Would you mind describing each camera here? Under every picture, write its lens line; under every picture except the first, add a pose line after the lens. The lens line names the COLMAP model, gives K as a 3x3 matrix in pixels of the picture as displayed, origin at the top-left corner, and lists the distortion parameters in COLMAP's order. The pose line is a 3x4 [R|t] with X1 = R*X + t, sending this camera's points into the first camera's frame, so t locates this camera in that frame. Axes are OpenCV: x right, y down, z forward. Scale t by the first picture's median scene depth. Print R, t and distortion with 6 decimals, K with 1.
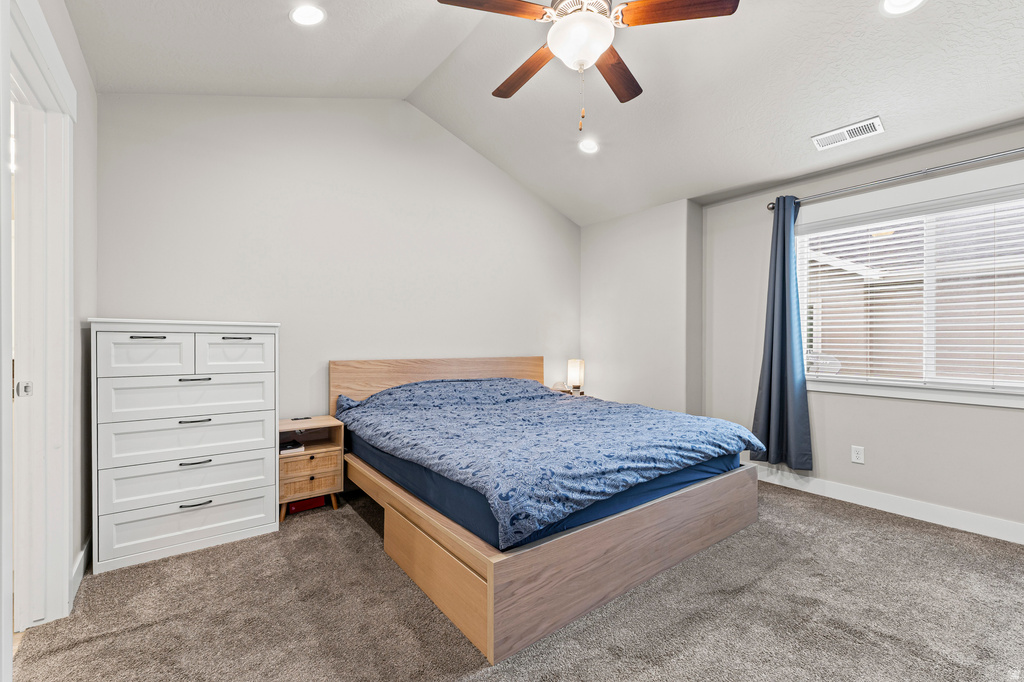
lens RADIAL K [[433.1, 0, 517.8], [0, 433.1, 339.5], [0, 0, 1]] dist [0.007164, 0.000121]
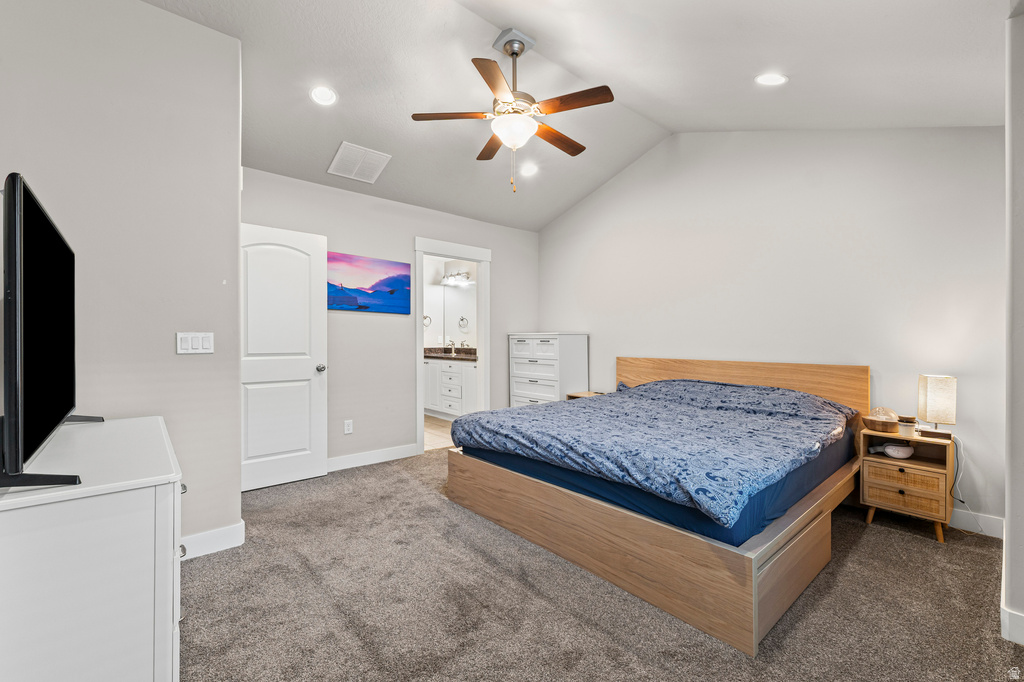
lens RADIAL K [[433.1, 0, 518.2], [0, 433.1, 343.0], [0, 0, 1]] dist [0.007164, 0.000121]
pose [[0.063495, -0.002267, -0.997980, 1.413094], [-0.000817, 0.999997, -0.002324, 0.010314], [0.997982, 0.000963, 0.063493, 0.841621]]
